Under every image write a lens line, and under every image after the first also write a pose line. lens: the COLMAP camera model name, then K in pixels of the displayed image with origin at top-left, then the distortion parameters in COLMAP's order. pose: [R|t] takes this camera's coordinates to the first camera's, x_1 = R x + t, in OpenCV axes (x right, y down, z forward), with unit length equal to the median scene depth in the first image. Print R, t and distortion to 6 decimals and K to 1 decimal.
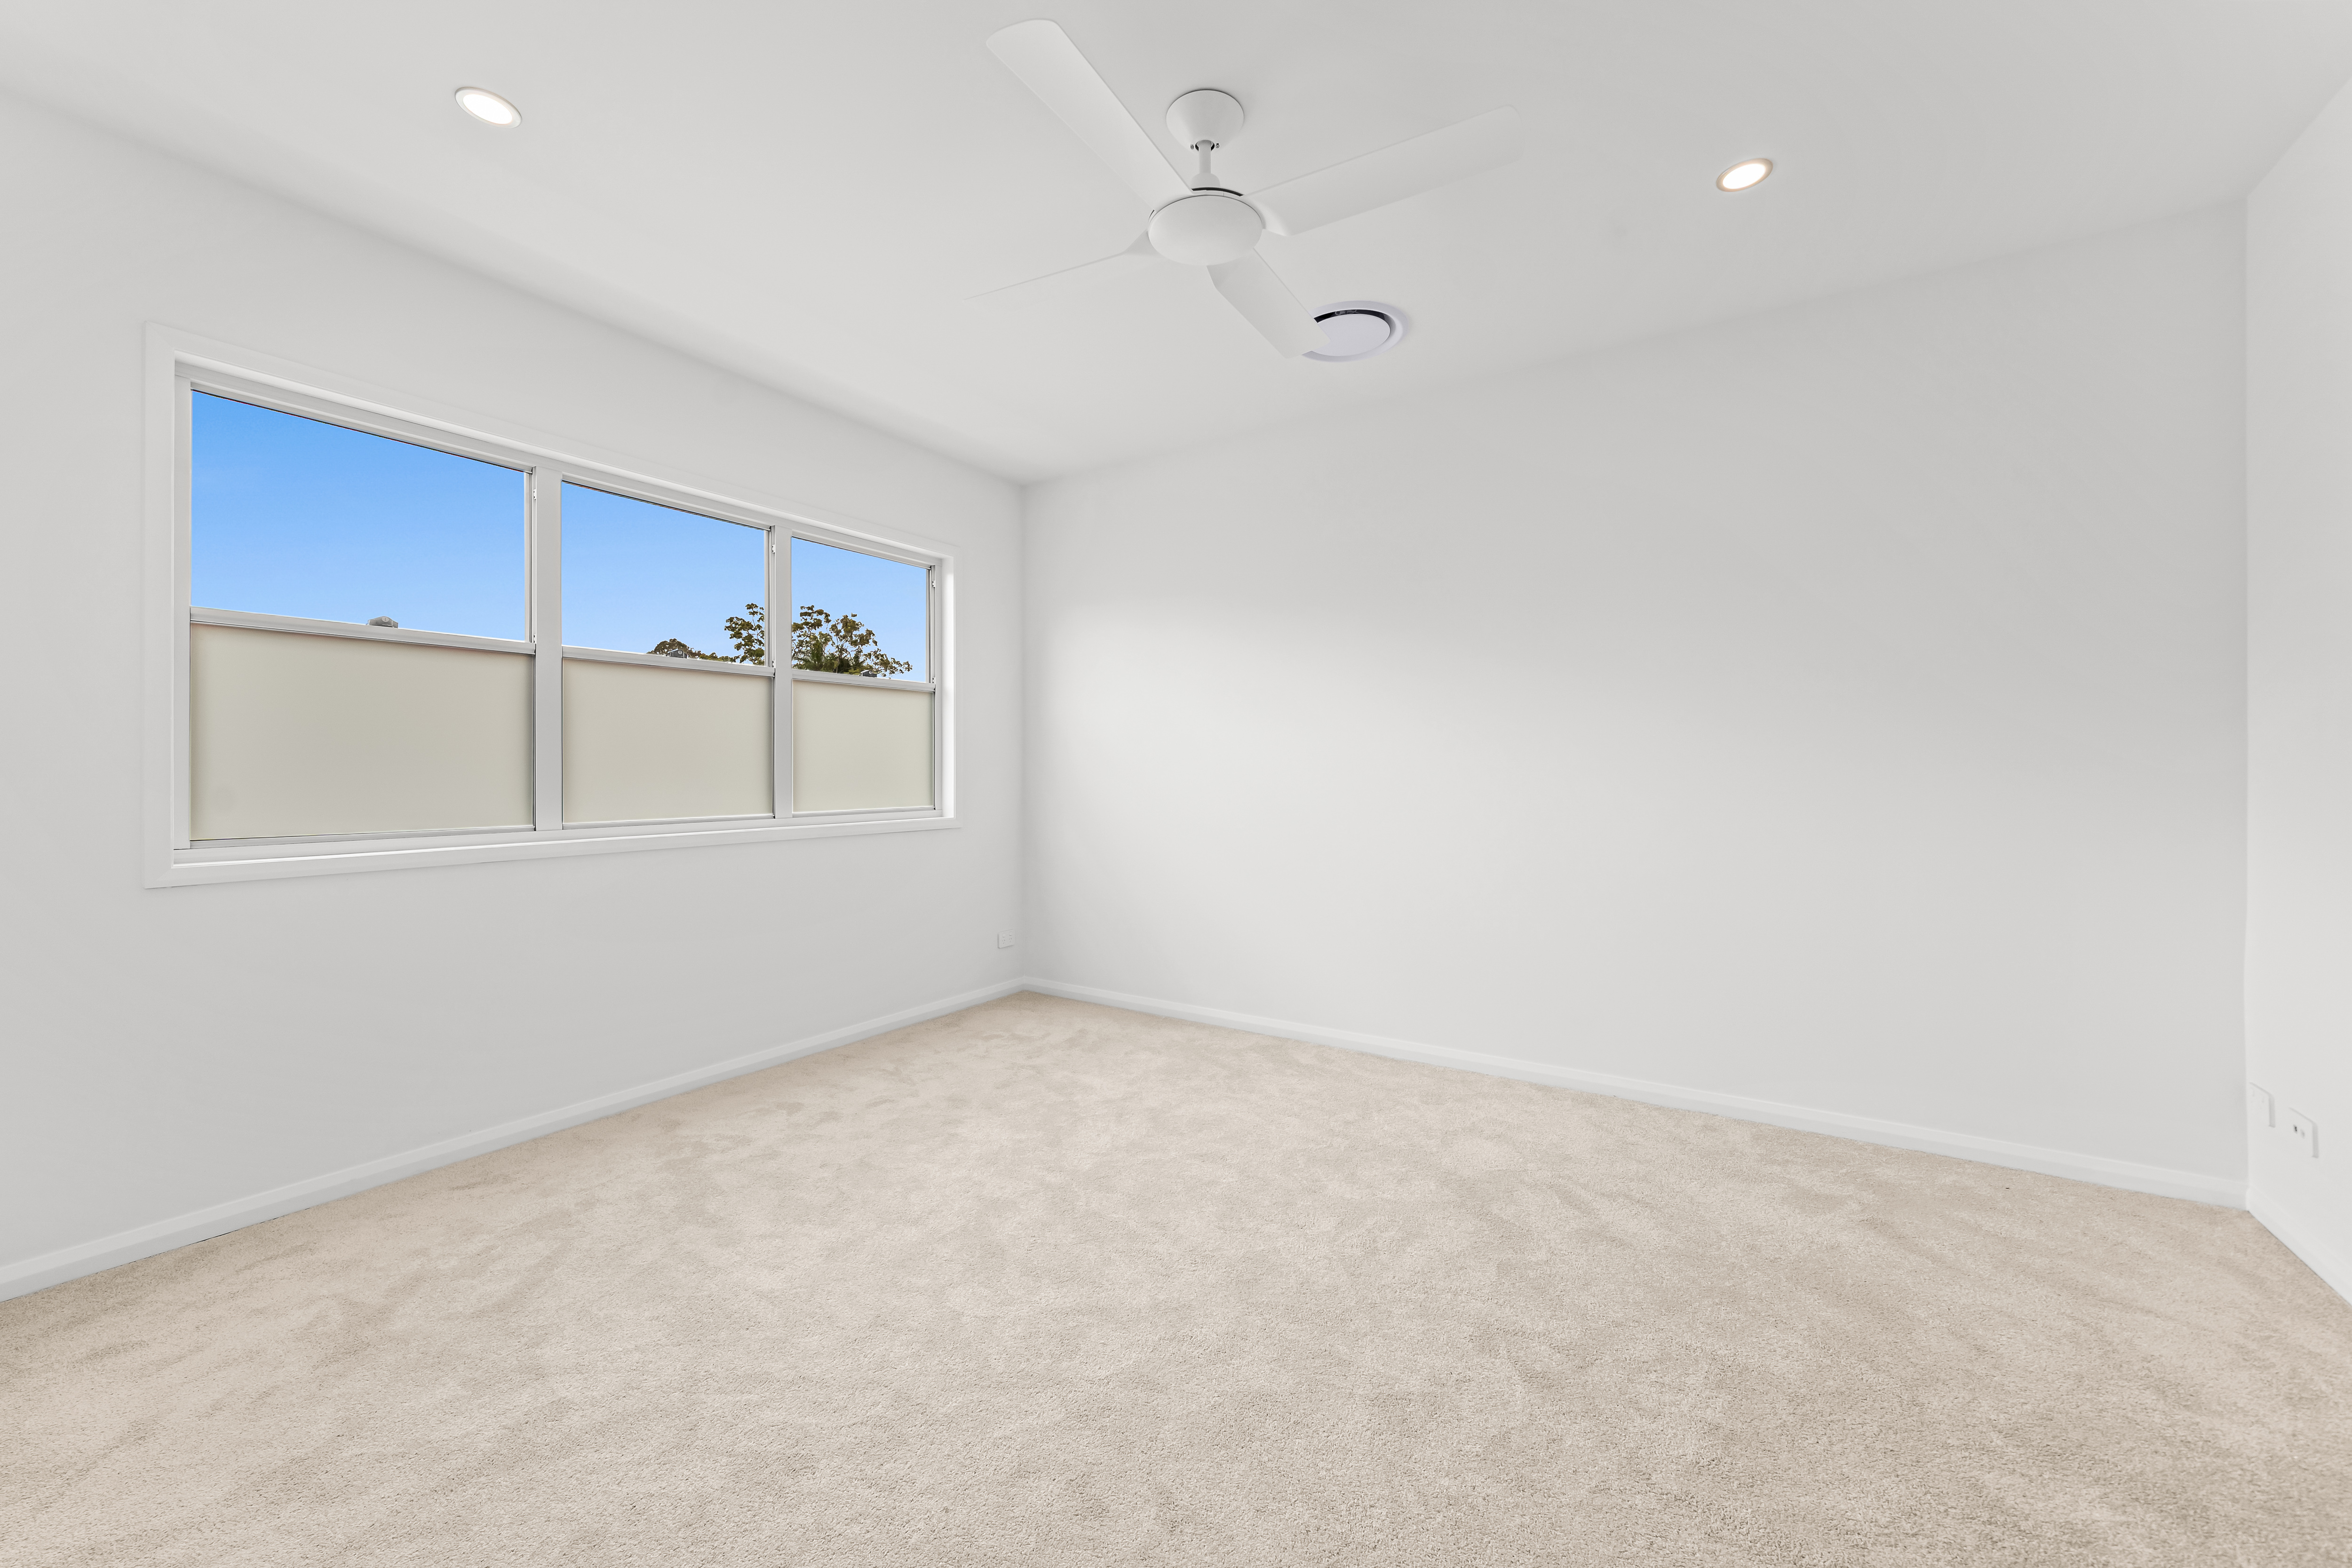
lens RADIAL K [[885.4, 0, 1170.2], [0, 885.4, 772.9], [0, 0, 1]] dist [0.001140, 0.000139]
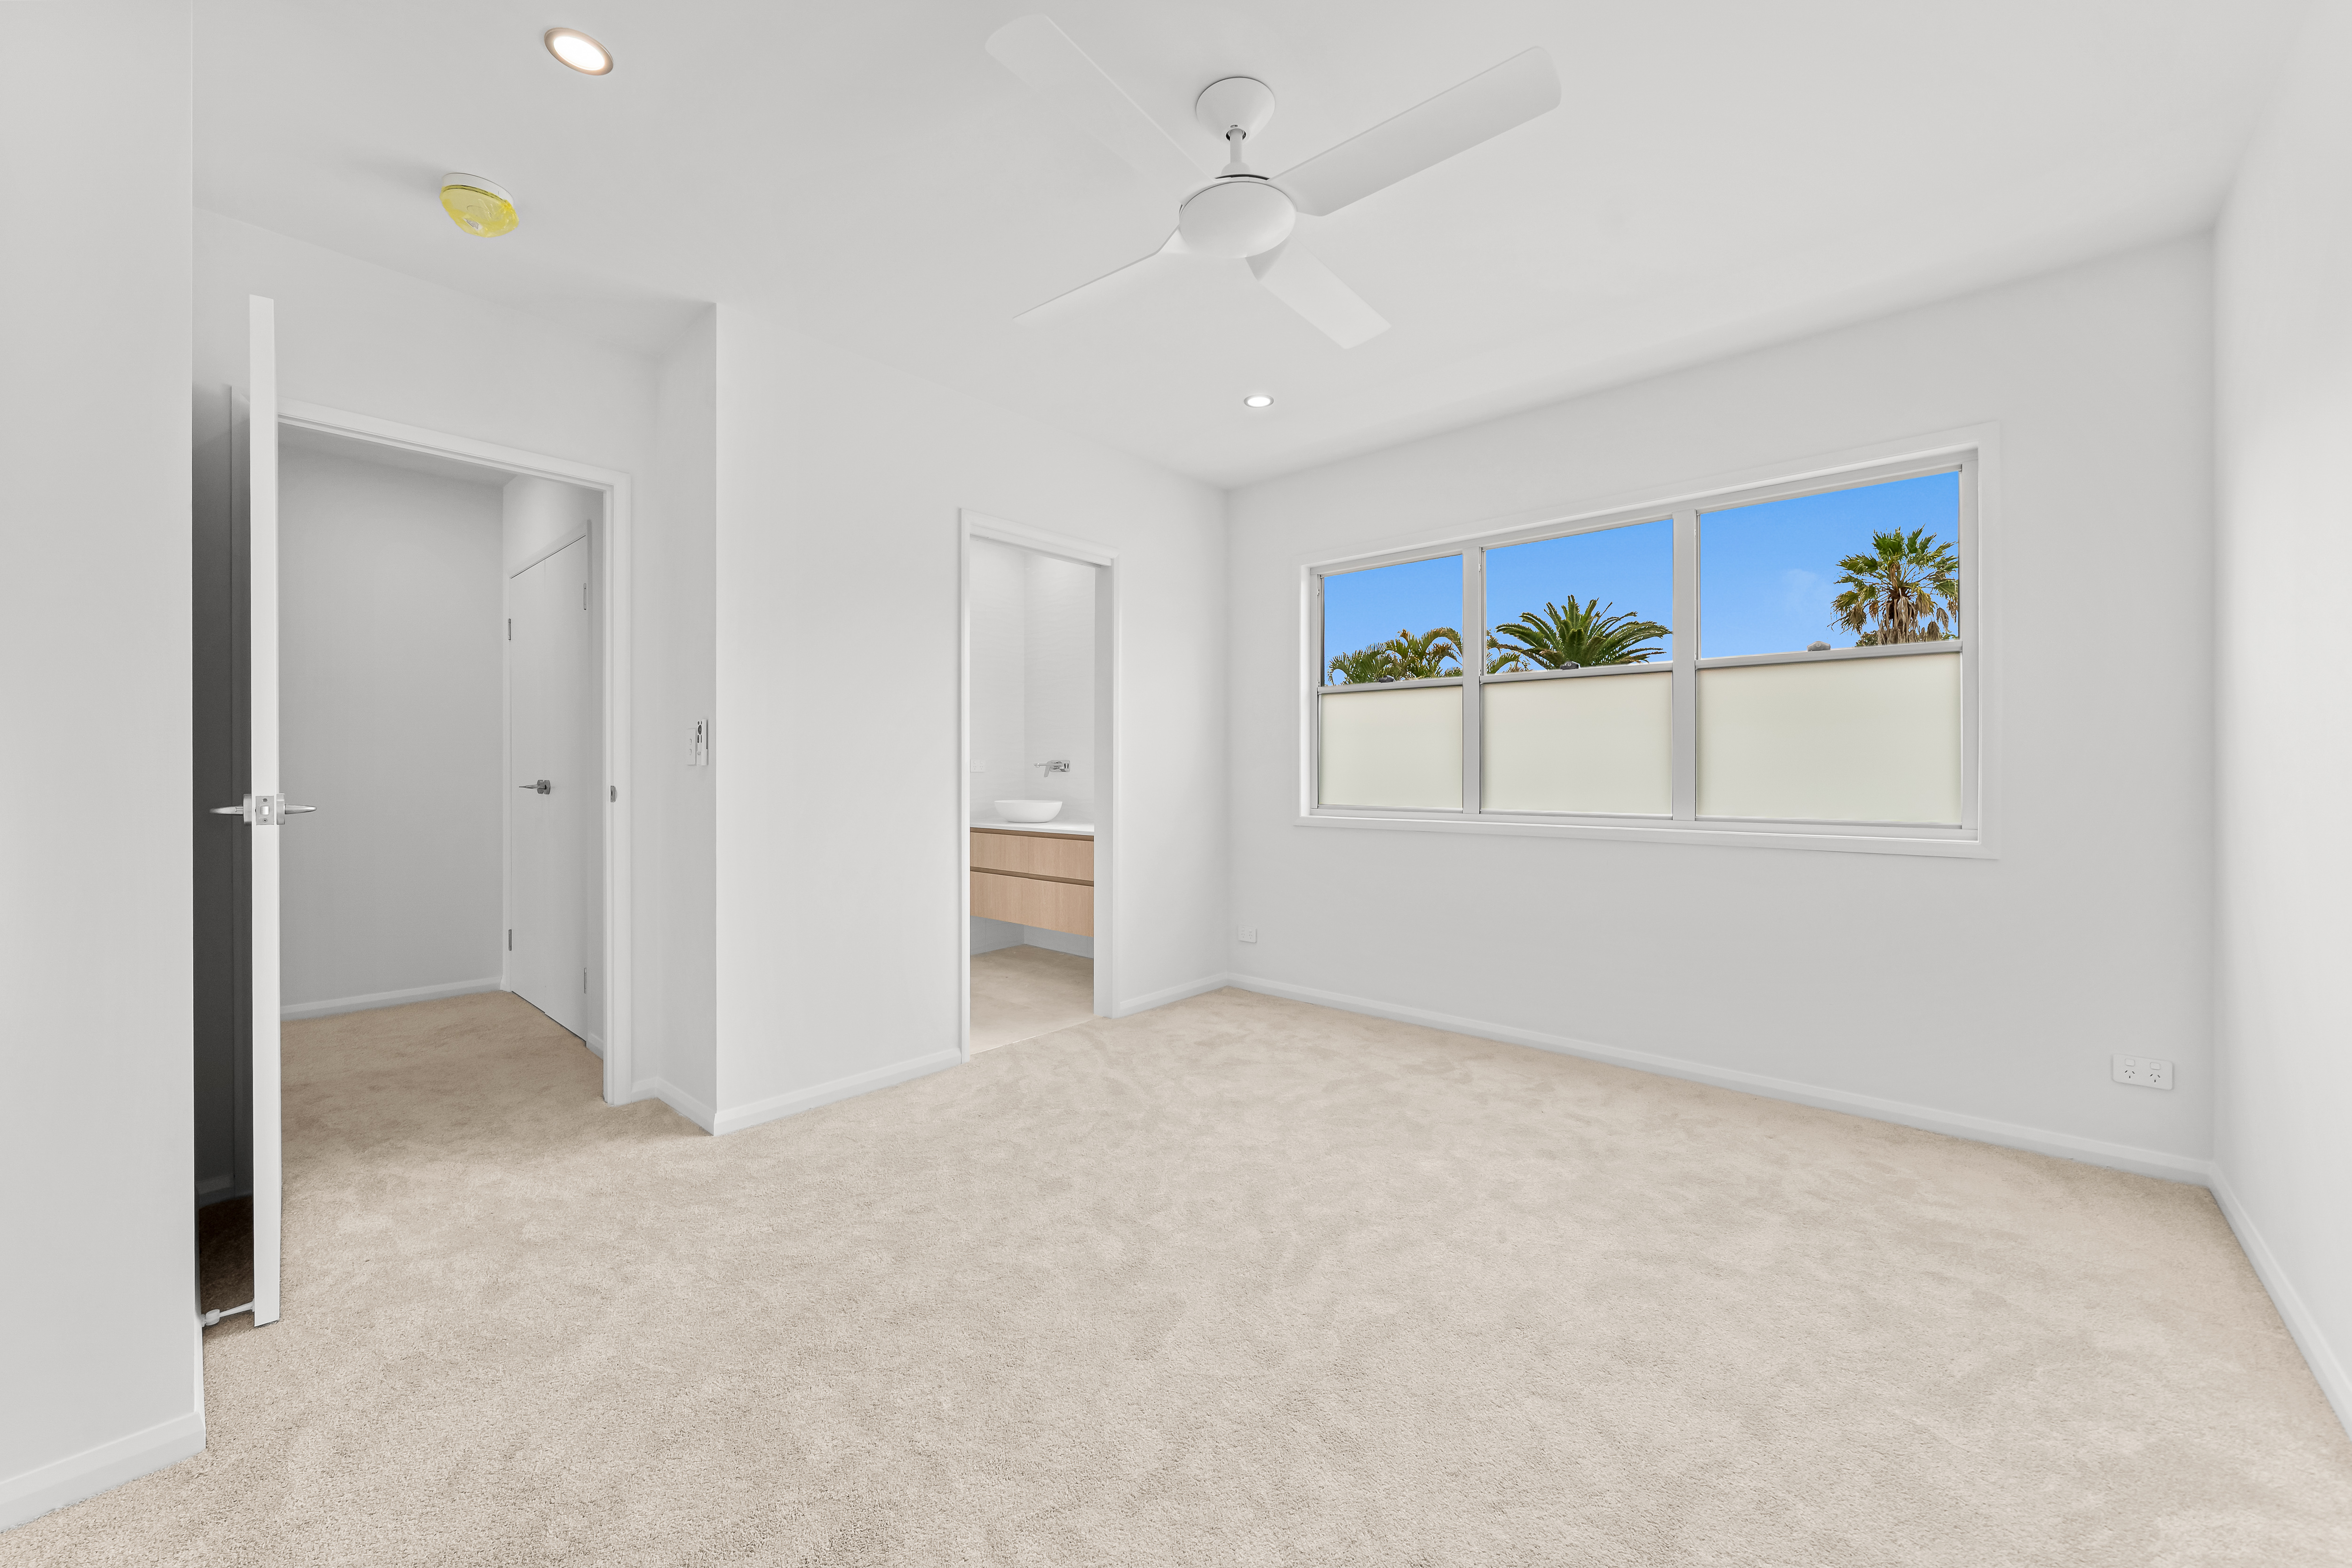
lens RADIAL K [[885.4, 0, 1170.5], [0, 885.4, 775.2], [0, 0, 1]] dist [0.001140, 0.000139]
pose [[-0.147198, 0.006097, -0.989088, 0.726969], [-0.003541, 0.999971, 0.006691, -0.002153], [0.989101, 0.004487, -0.147172, 0.759566]]
